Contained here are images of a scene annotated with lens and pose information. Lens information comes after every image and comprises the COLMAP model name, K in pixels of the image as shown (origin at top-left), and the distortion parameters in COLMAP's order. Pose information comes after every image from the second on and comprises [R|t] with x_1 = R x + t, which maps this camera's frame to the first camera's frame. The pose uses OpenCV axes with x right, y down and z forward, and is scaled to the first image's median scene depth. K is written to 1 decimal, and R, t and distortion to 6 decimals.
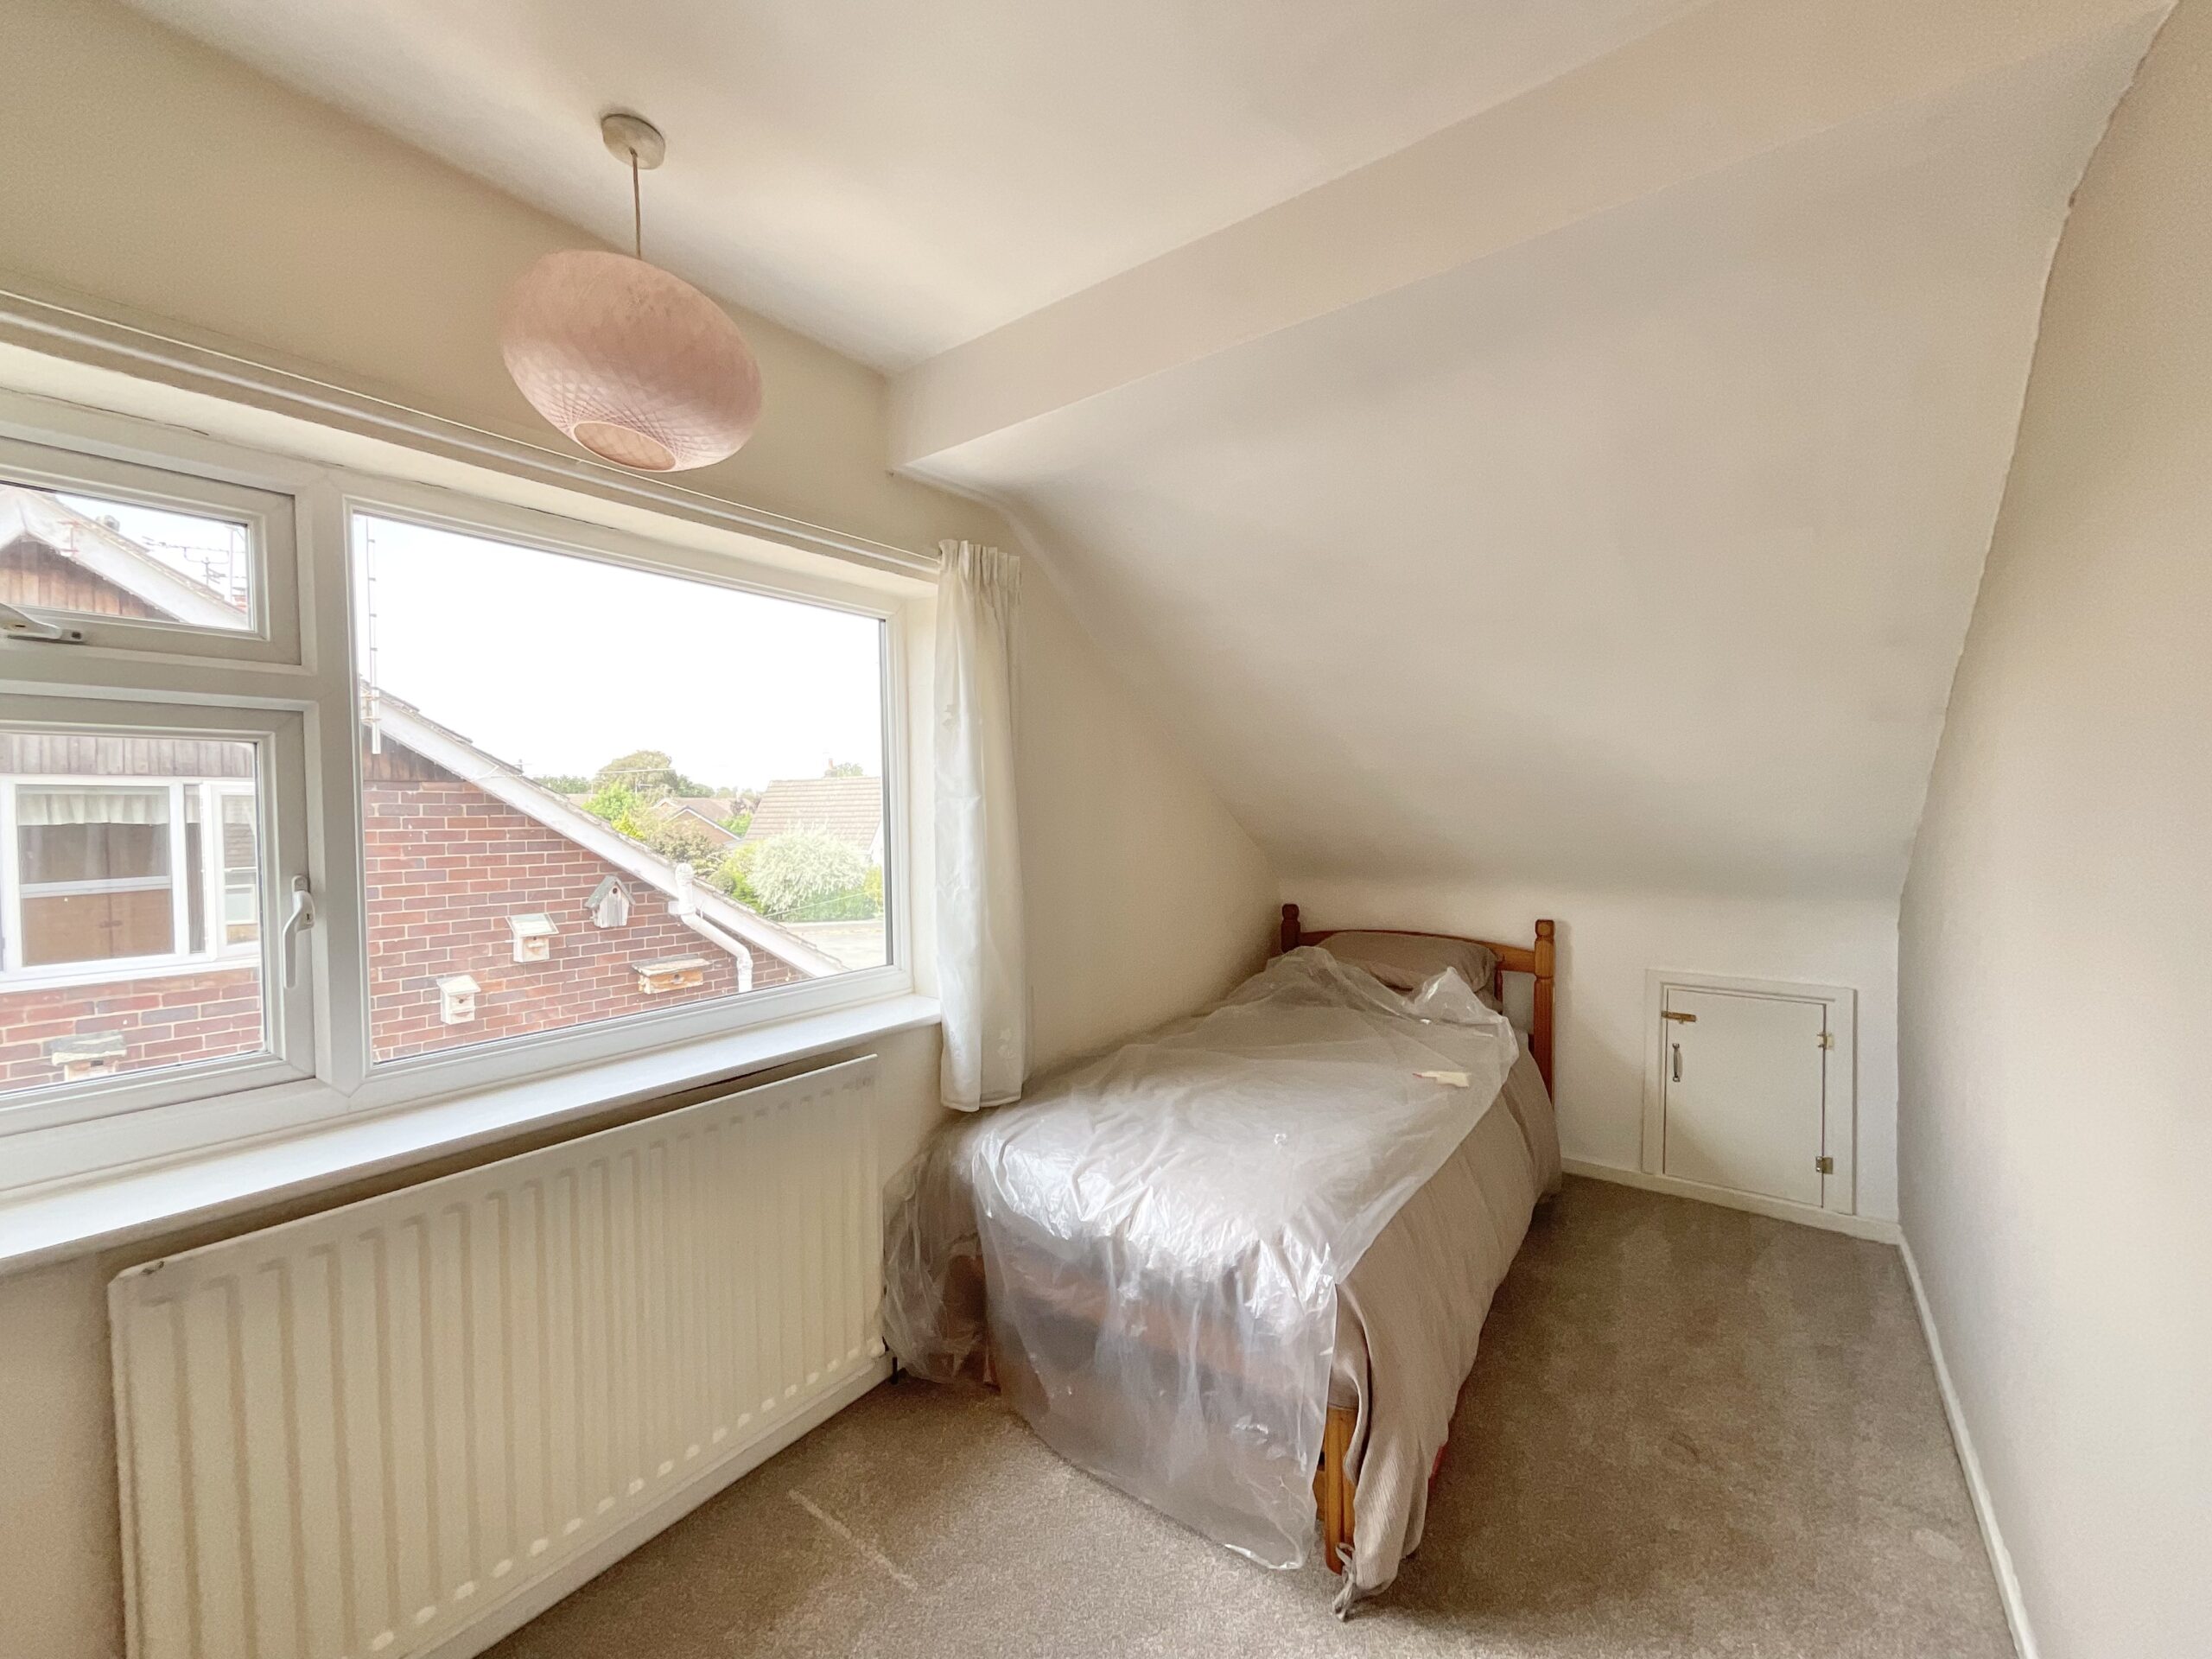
lens RADIAL K [[905.2, 0, 1102.2], [0, 905.2, 825.3], [0, 0, 1]] dist [-0.000941, -0.000018]
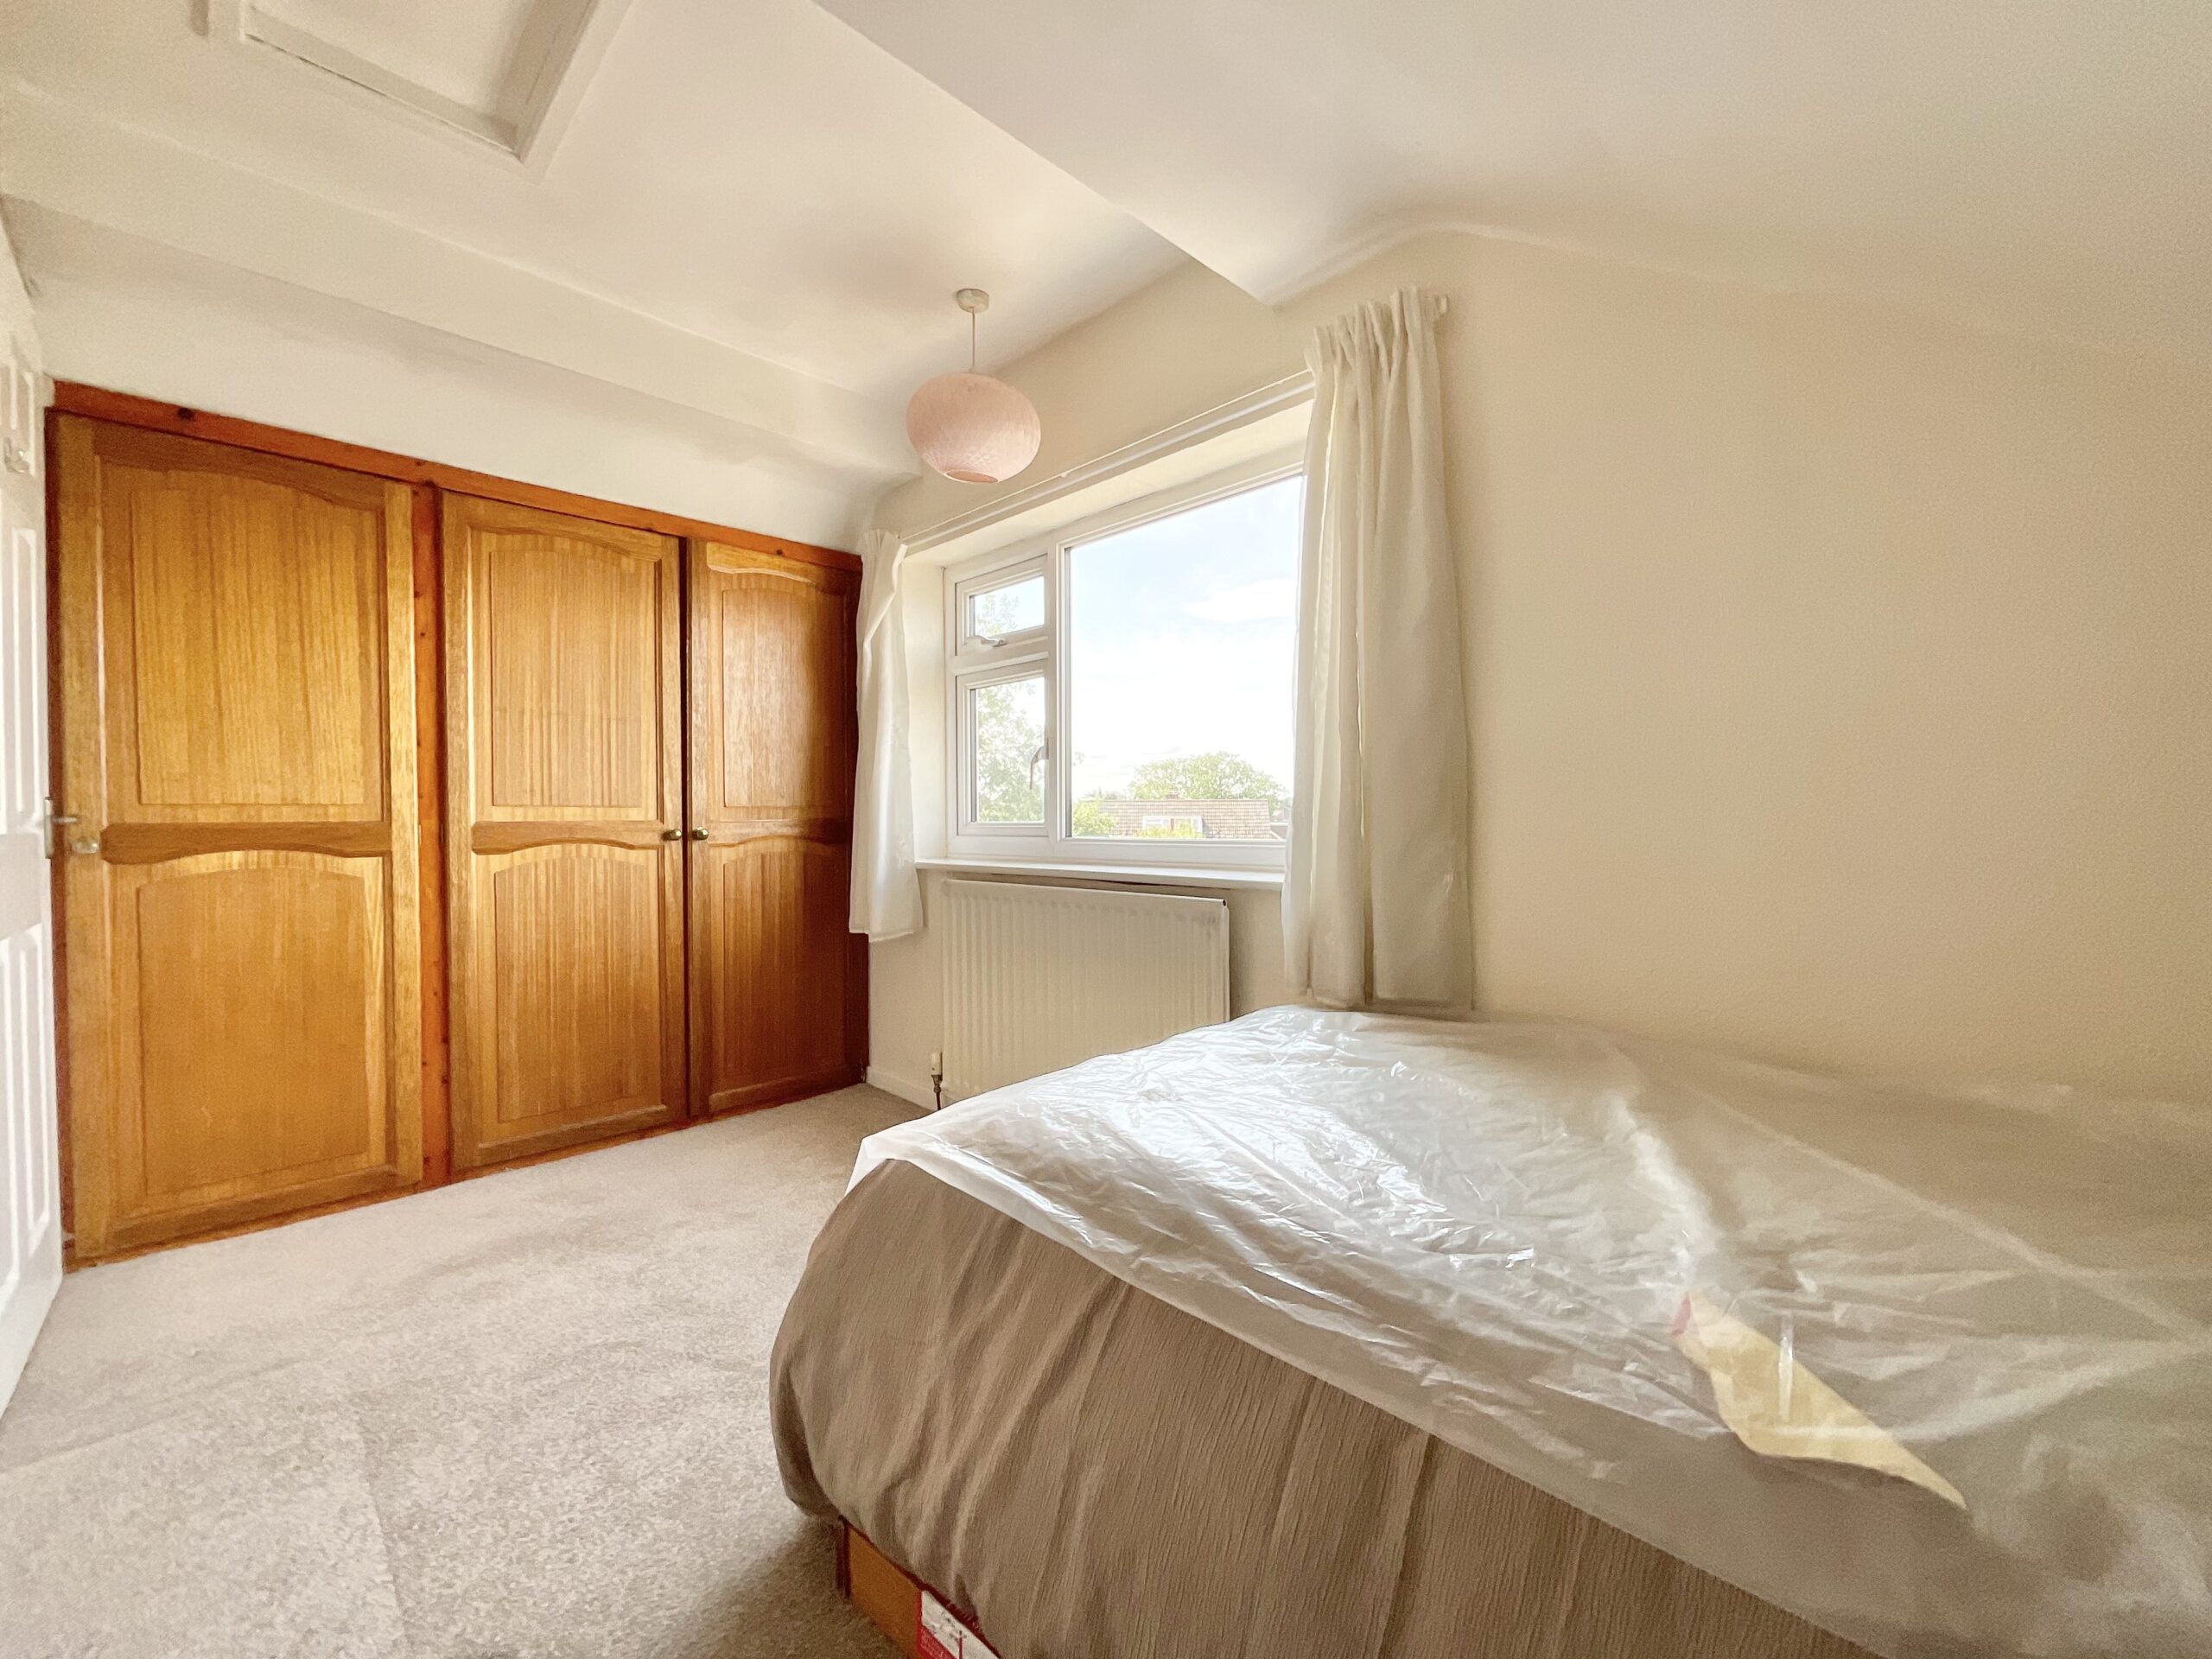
lens RADIAL K [[905.2, 0, 1102.2], [0, 905.2, 836.2], [0, 0, 1]] dist [-0.000941, -0.000018]
pose [[-0.151000, 0.024019, -0.988242, 1.004922], [-0.023798, 0.999327, 0.027925, 0.192130], [0.988247, 0.027735, -0.150327, 1.304143]]
